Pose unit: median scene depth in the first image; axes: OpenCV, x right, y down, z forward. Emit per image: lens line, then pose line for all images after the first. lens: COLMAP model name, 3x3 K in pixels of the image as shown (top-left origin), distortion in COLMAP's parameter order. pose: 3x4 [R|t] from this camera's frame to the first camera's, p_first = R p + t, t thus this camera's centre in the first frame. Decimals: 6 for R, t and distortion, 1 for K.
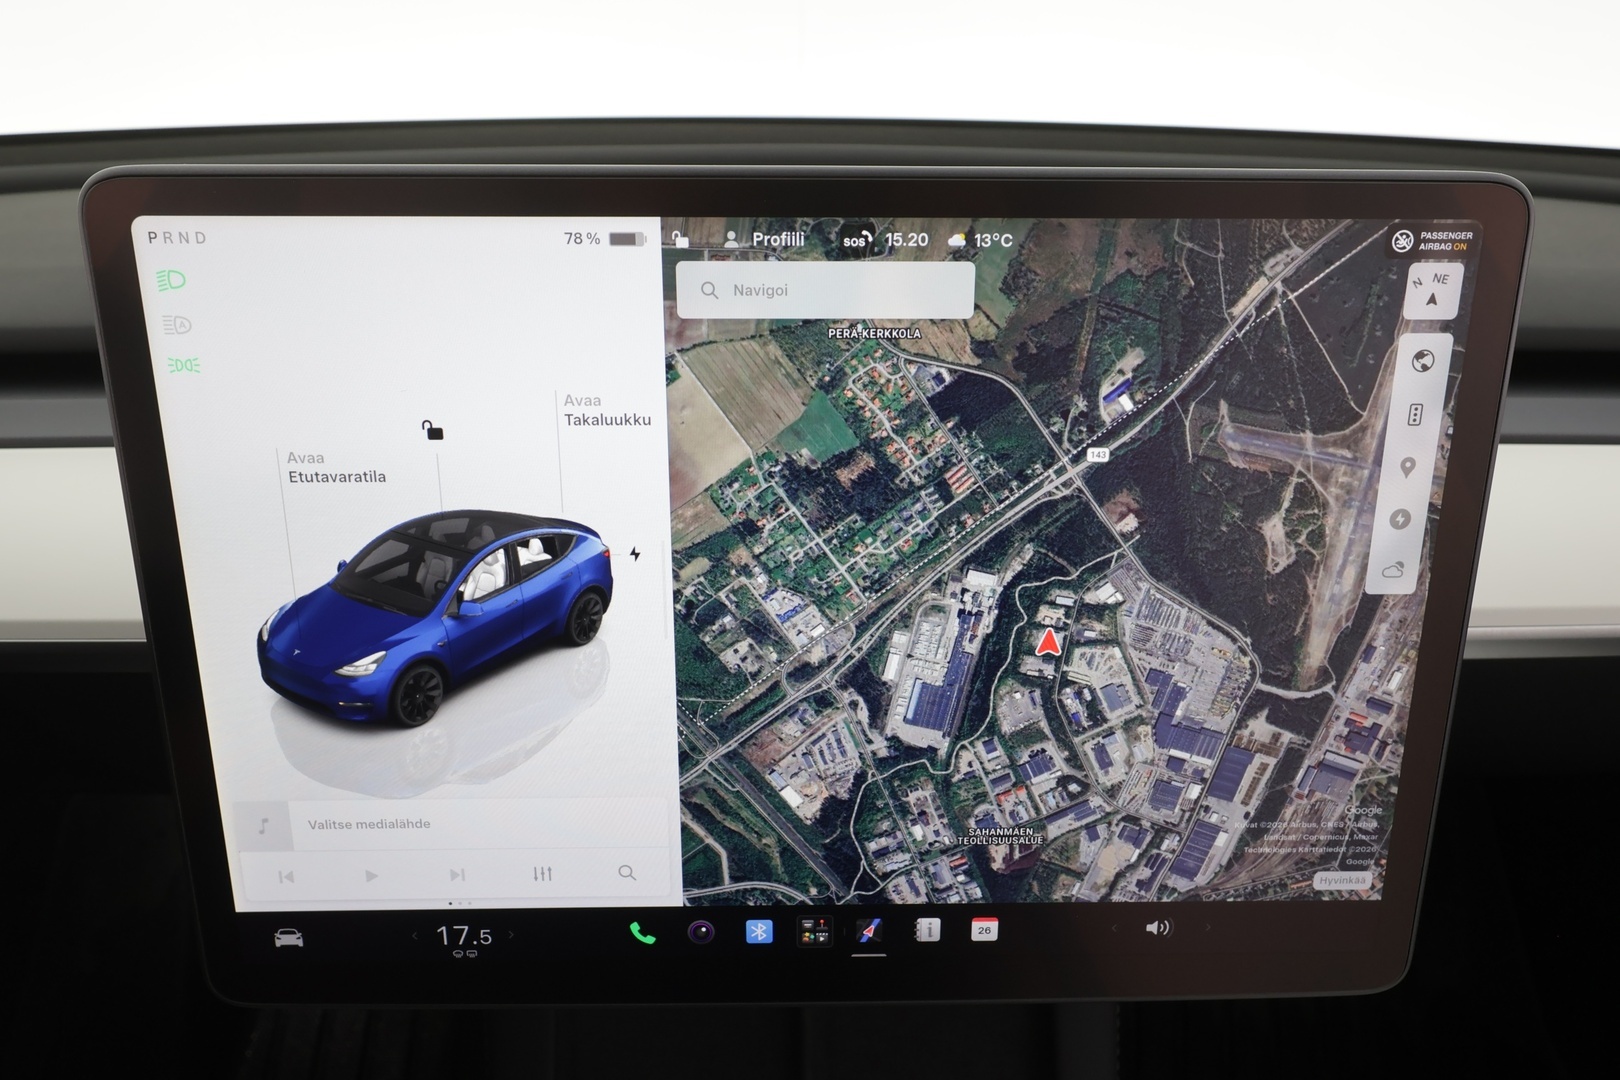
lens RADIAL K [[1114.4, 0, 815.1], [0, 1114.4, 553.3], [0, 0, 1]] dist [-0.051459, 0.014825]
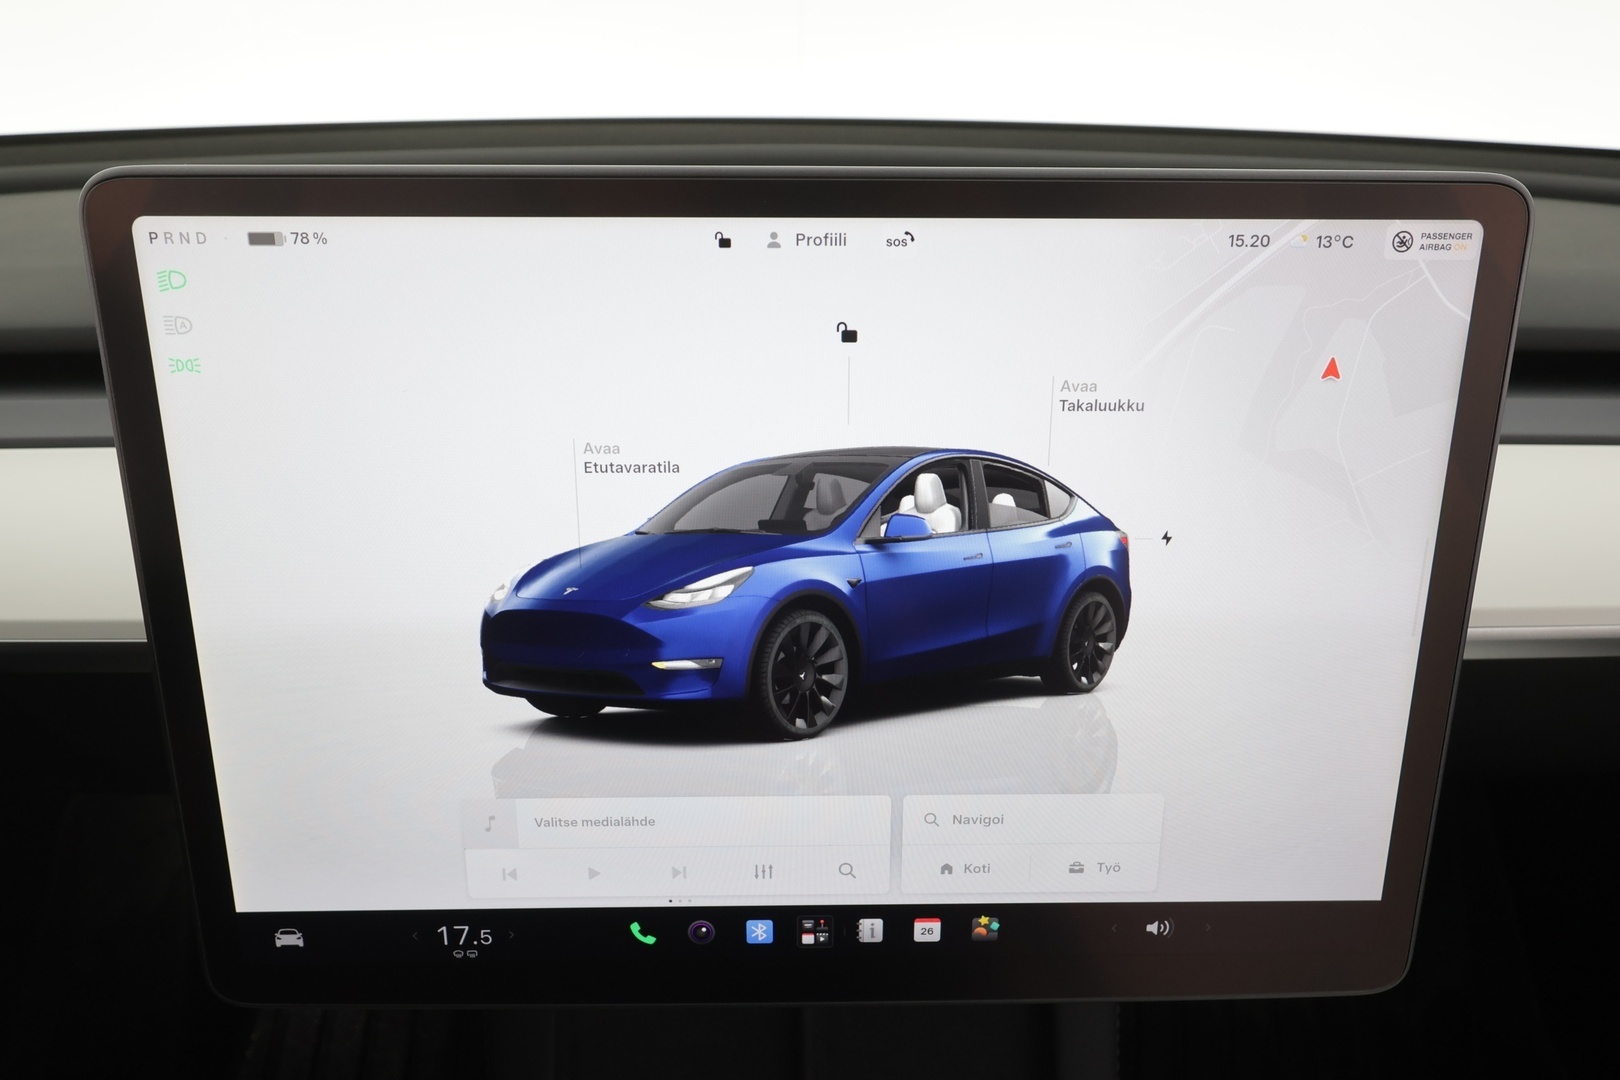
lens RADIAL K [[1114.4, 0, 807.0], [0, 1114.4, 550.4], [0, 0, 1]] dist [-0.051459, 0.014825]
pose [[0.999999, 0.000554, -0.001078, -0.354182], [-0.000557, 0.999996, -0.002930, 0.009334], [0.001076, 0.002931, 0.999995, 0.010177]]
